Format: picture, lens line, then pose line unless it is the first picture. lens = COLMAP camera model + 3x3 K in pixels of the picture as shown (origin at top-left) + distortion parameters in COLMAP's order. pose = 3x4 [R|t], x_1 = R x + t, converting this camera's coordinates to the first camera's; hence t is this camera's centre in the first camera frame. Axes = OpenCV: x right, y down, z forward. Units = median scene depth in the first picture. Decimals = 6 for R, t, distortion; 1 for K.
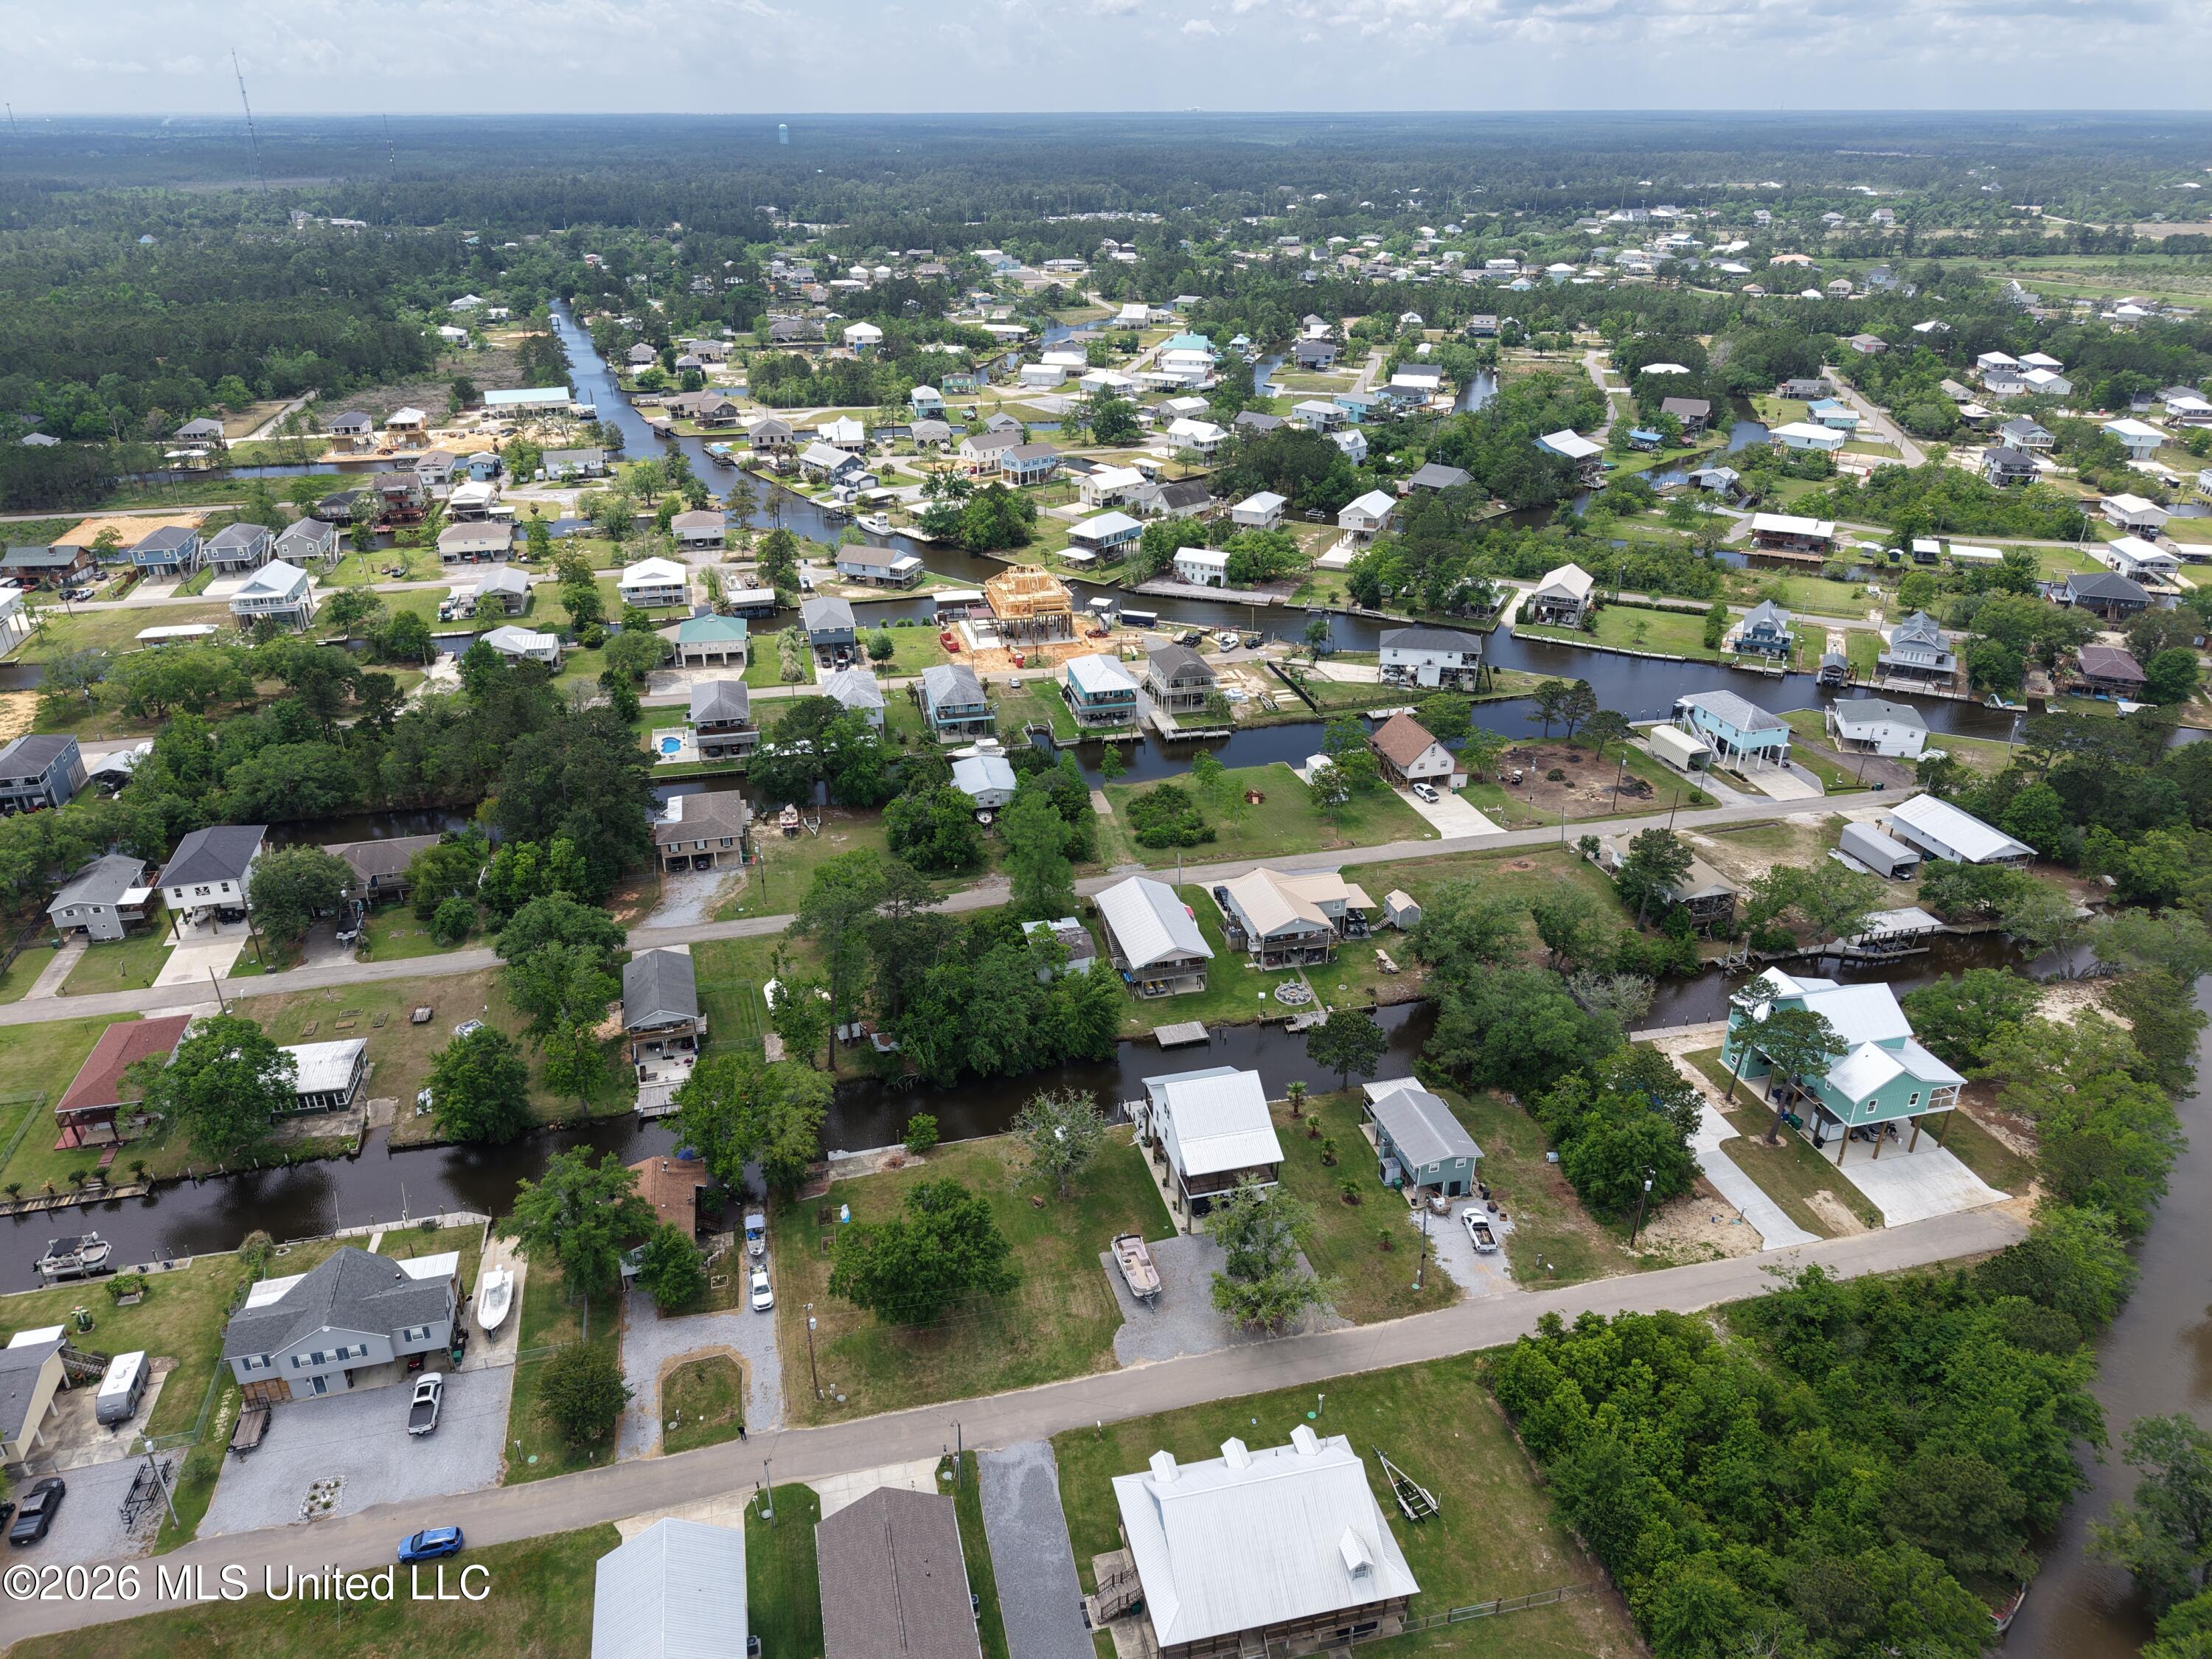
lens RADIAL K [[1479.1, 0, 1093.6], [0, 1479.1, 826.1], [0, 0, 1]] dist [0.034930, -0.036430]
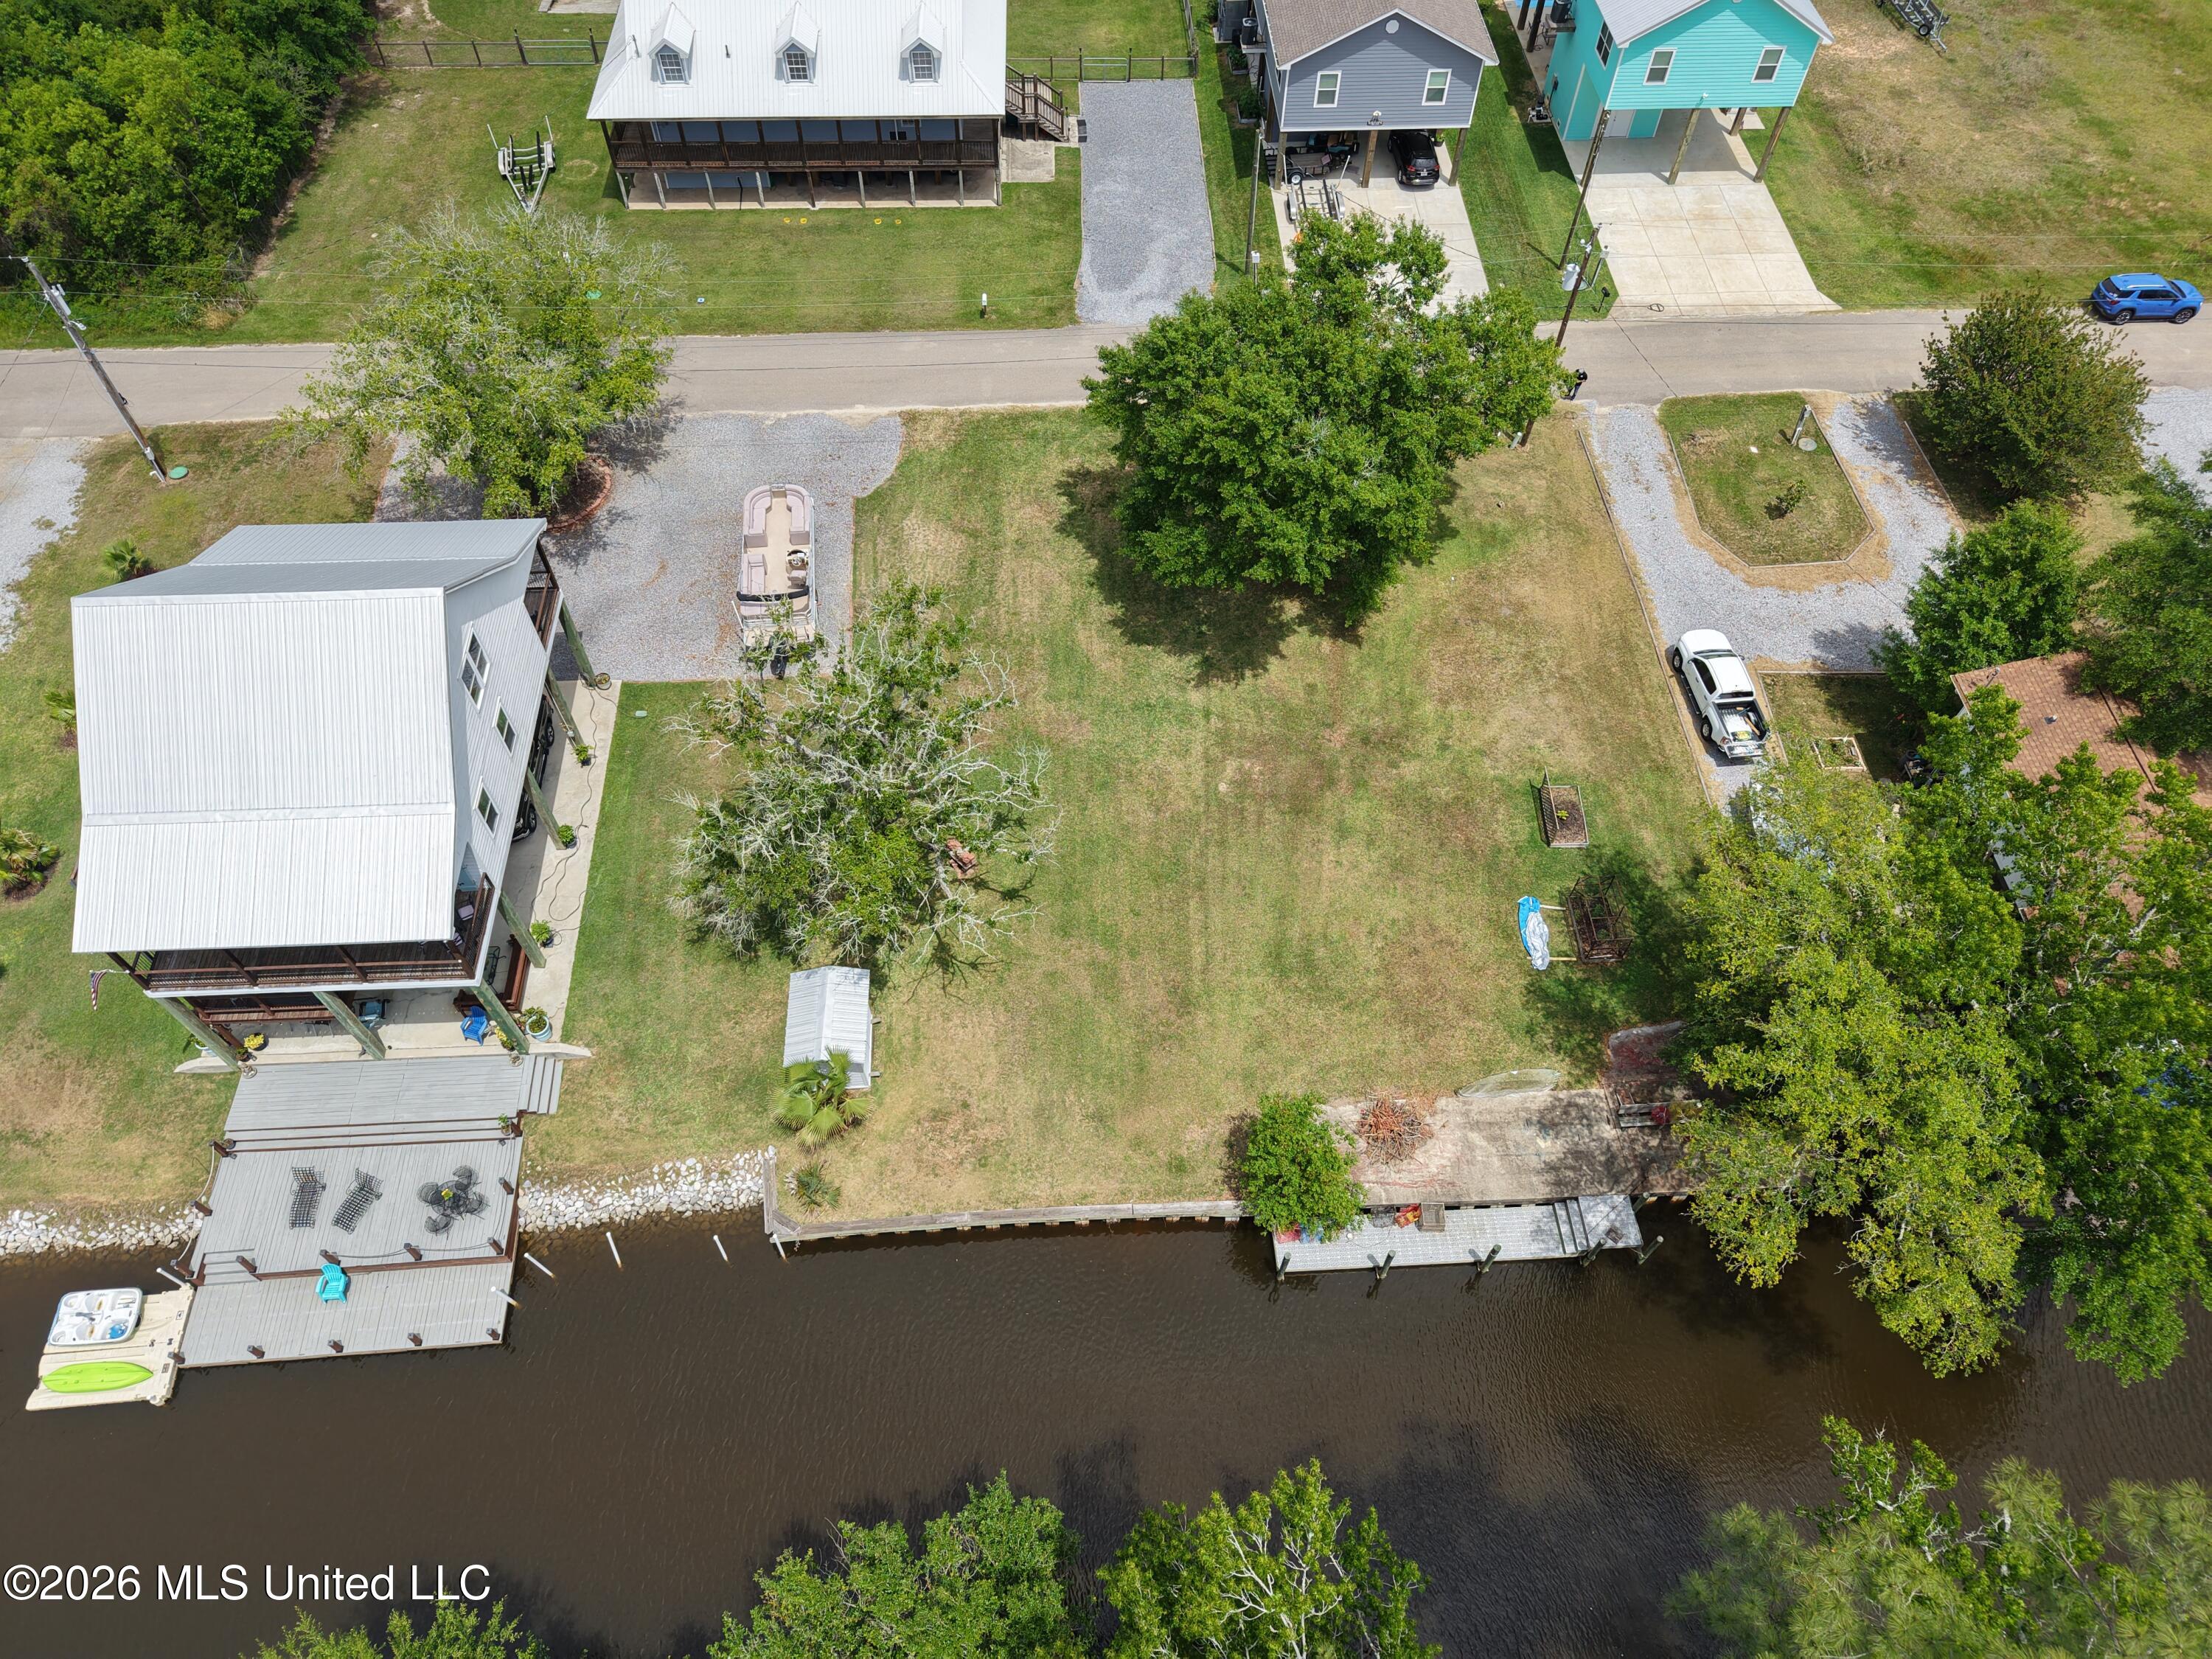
lens RADIAL K [[1479.1, 0, 1092.0], [0, 1479.1, 831.0], [0, 0, 1]] dist [0.034930, -0.036430]
pose [[-0.980253, -0.162166, 0.113166, -0.104954], [0.086699, 0.161901, 0.982991, -0.074827], [-0.177729, 0.973391, -0.144644, 1.045196]]
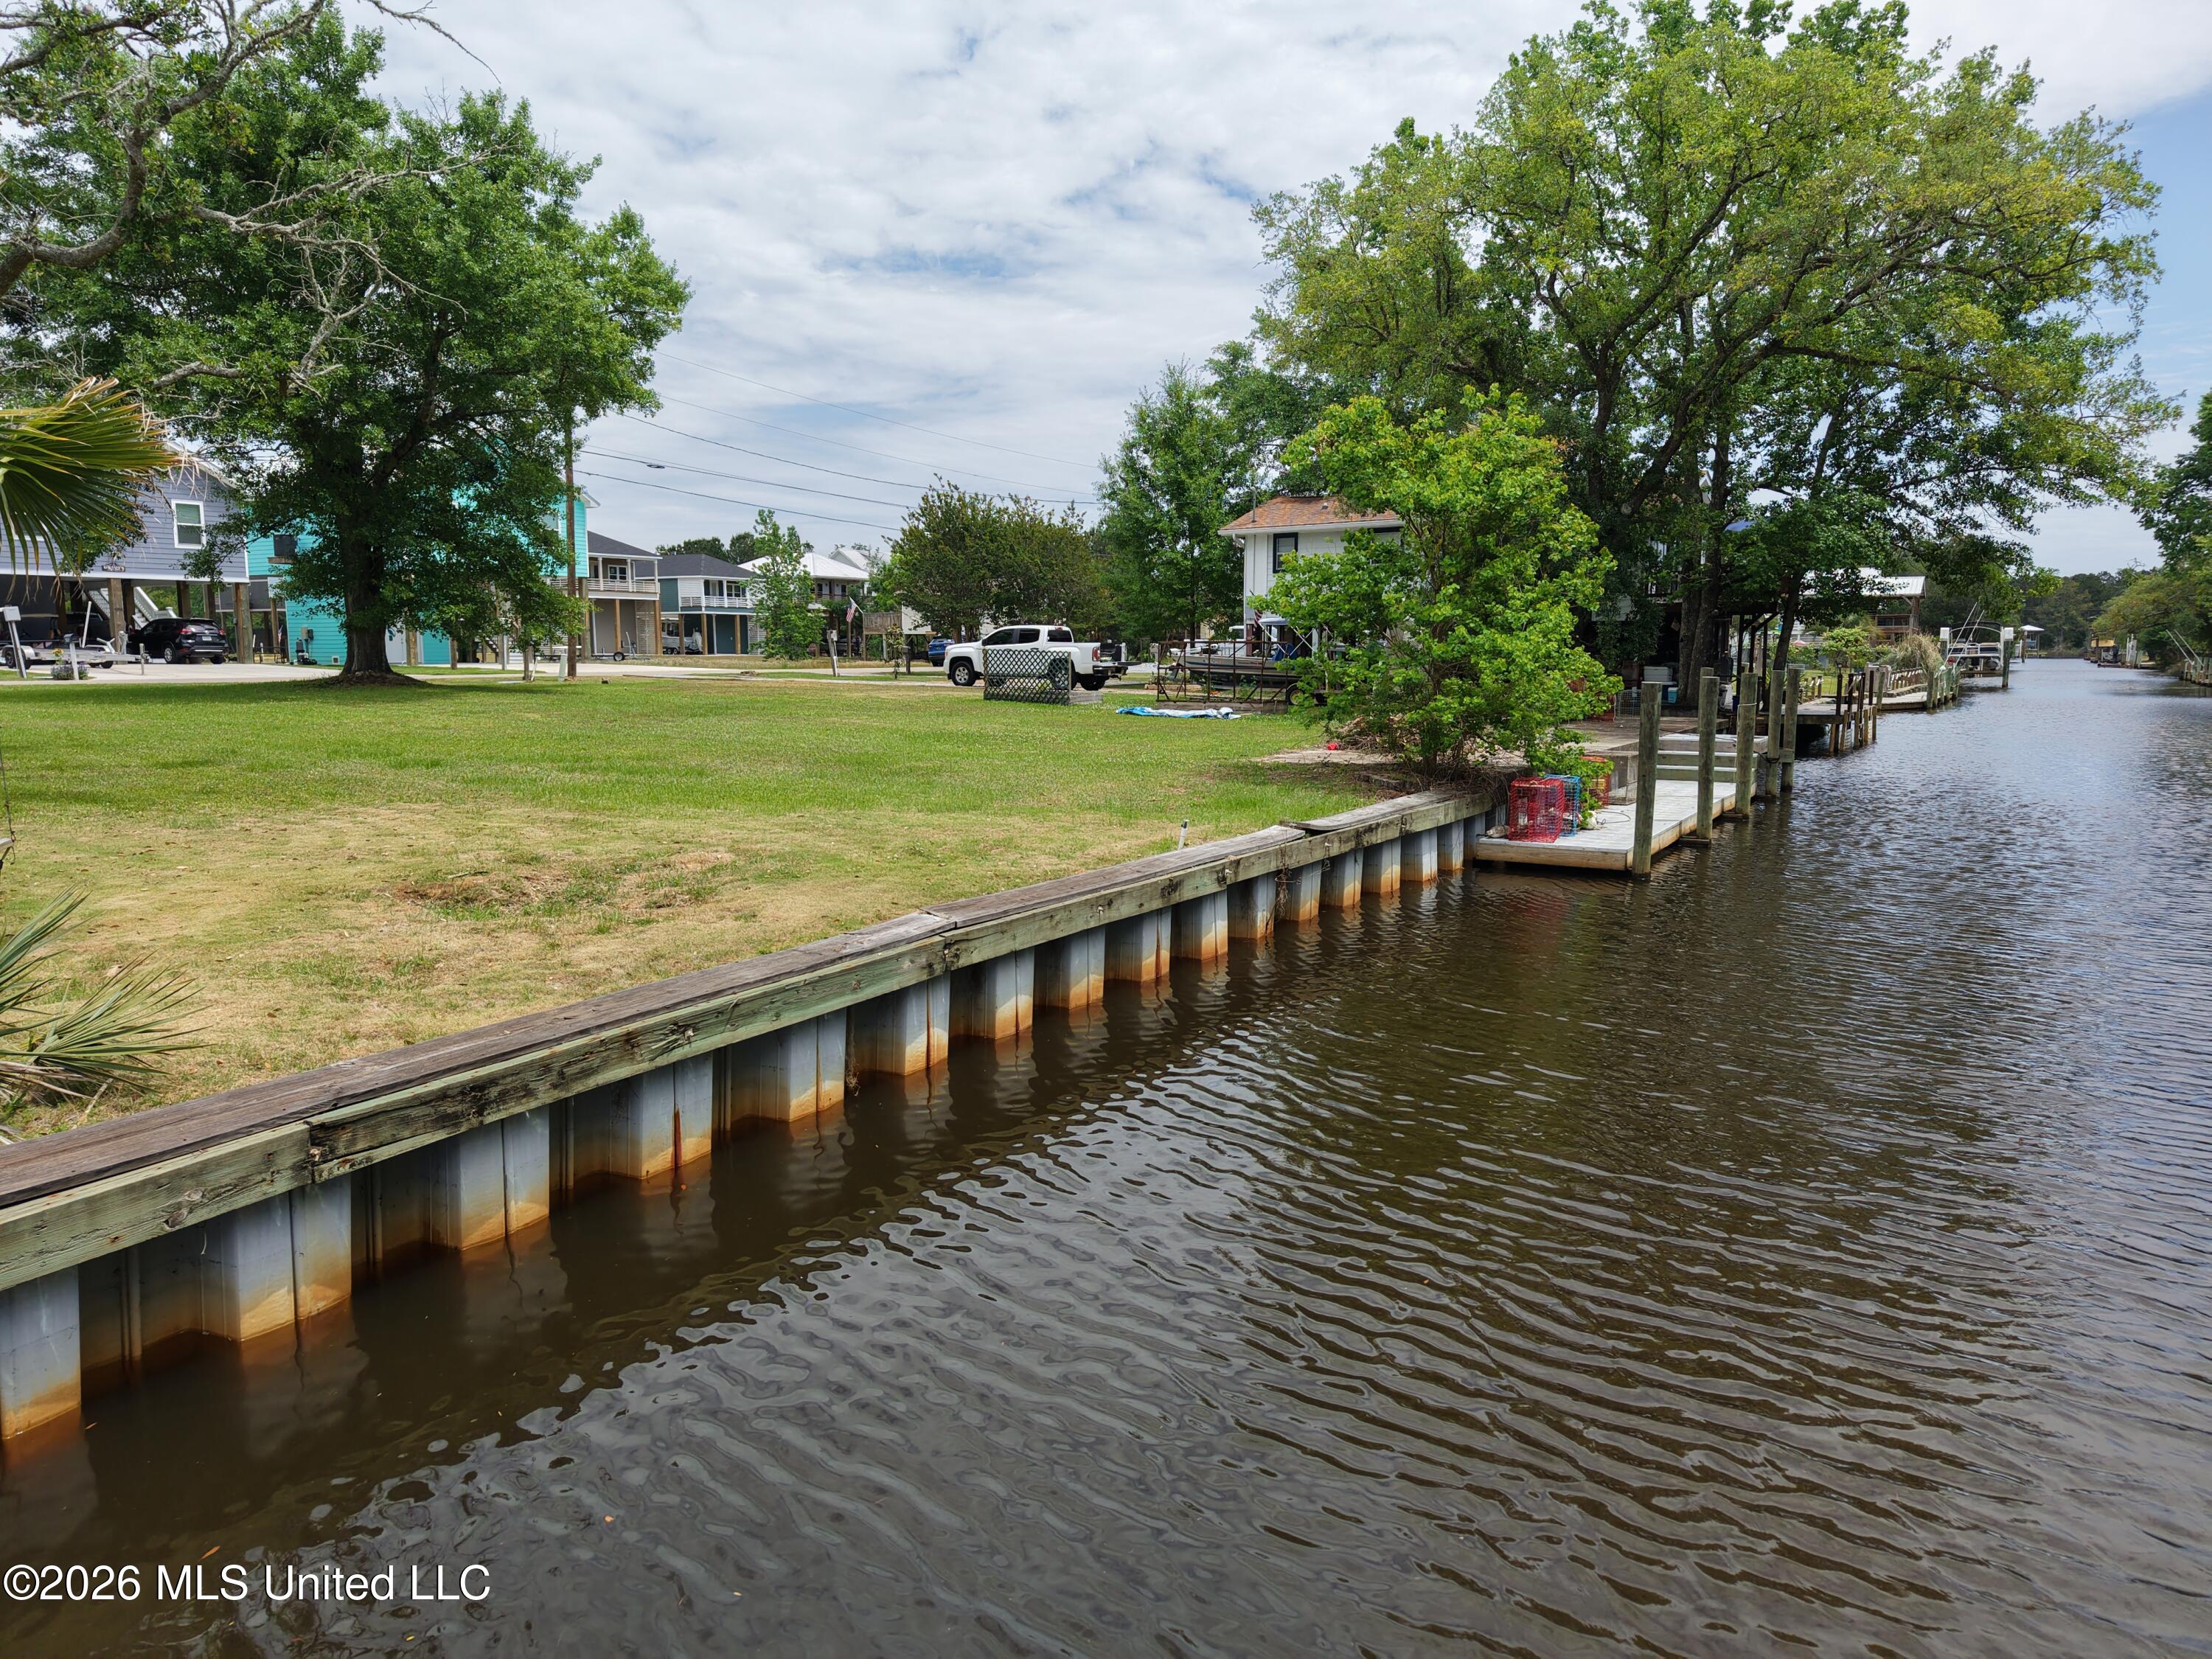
lens RADIAL K [[1479.1, 0, 1104.3], [0, 1479.1, 831.9], [0, 0, 1]] dist [0.034930, -0.036430]
pose [[-0.718153, 0.087293, -0.690388, -0.025478], [-0.306512, 0.851000, 0.426439, 0.194953], [0.624745, 0.517861, -0.584392, 1.117176]]
